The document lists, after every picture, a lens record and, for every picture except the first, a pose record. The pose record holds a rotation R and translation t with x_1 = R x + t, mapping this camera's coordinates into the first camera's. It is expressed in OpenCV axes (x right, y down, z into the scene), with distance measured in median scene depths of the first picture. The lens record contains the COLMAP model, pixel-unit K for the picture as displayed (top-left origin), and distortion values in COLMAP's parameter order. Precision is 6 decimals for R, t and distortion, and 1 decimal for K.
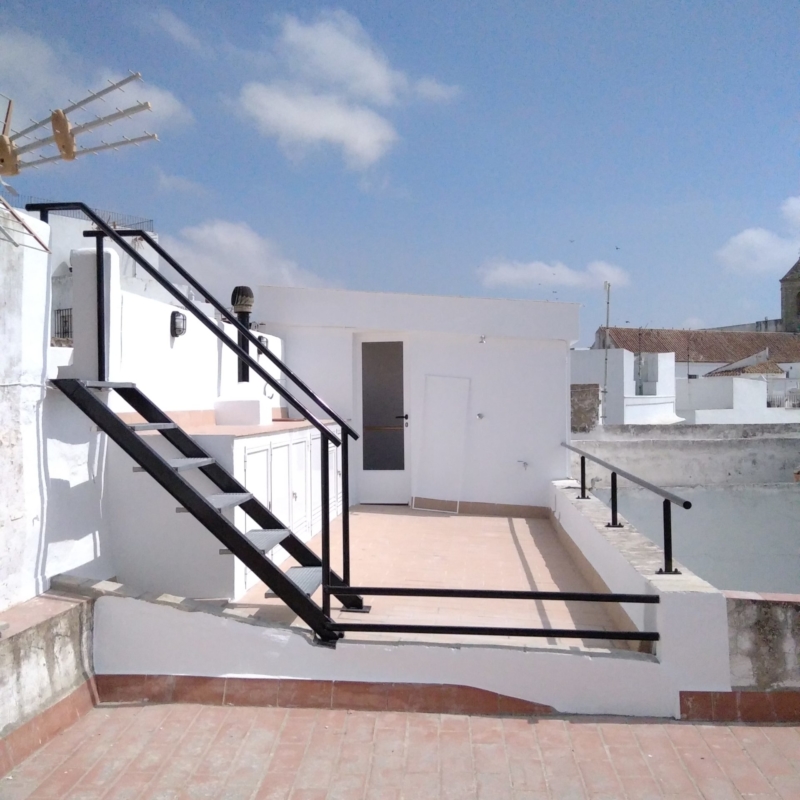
lens RADIAL K [[865.2, 0, 400.0], [0, 865.2, 400.0], [0, 0, 1]] dist [0.100763, -0.182050]
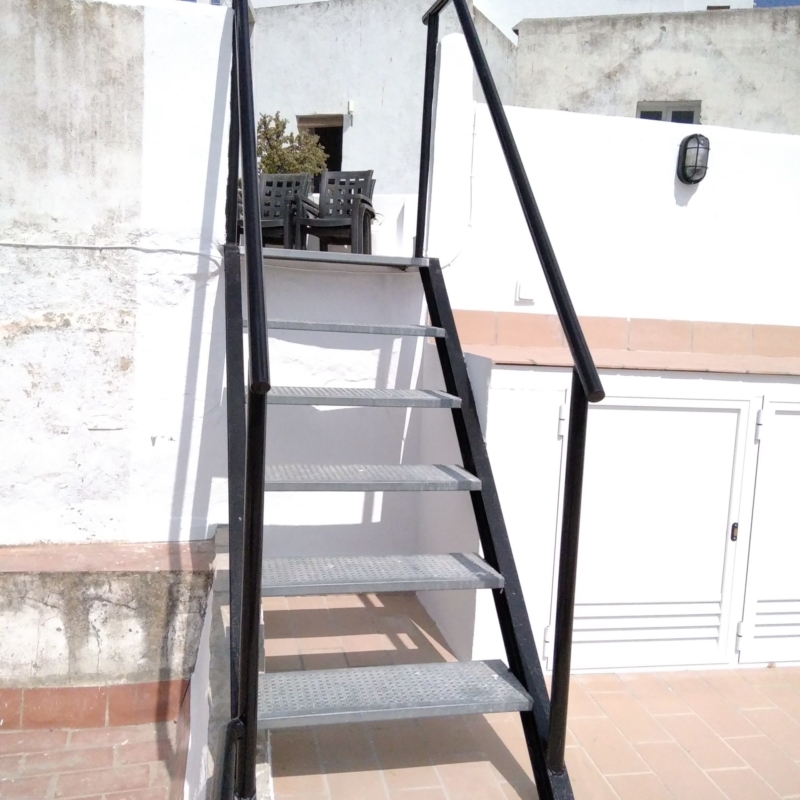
lens RADIAL K [[865.2, 0, 400.0], [0, 865.2, 400.0], [0, 0, 1]] dist [0.100763, -0.182050]
pose [[0.302662, 0.130255, -0.944155, 0.330247], [-0.053068, 0.991384, 0.119759, 0.008495], [0.951619, 0.013858, 0.306967, 0.992547]]
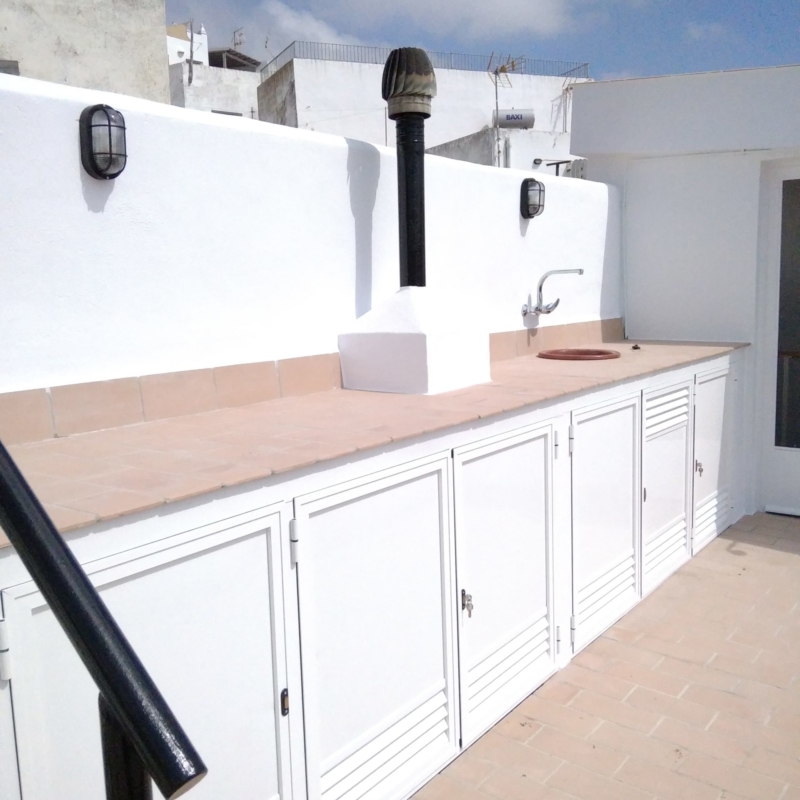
lens RADIAL K [[865.2, 0, 400.0], [0, 865.2, 400.0], [0, 0, 1]] dist [0.100763, -0.182050]
pose [[0.859670, 0.054676, -0.507915, 0.061133], [0.019636, 0.989984, 0.139804, -0.043974], [0.510472, -0.130159, 0.849987, 1.107580]]
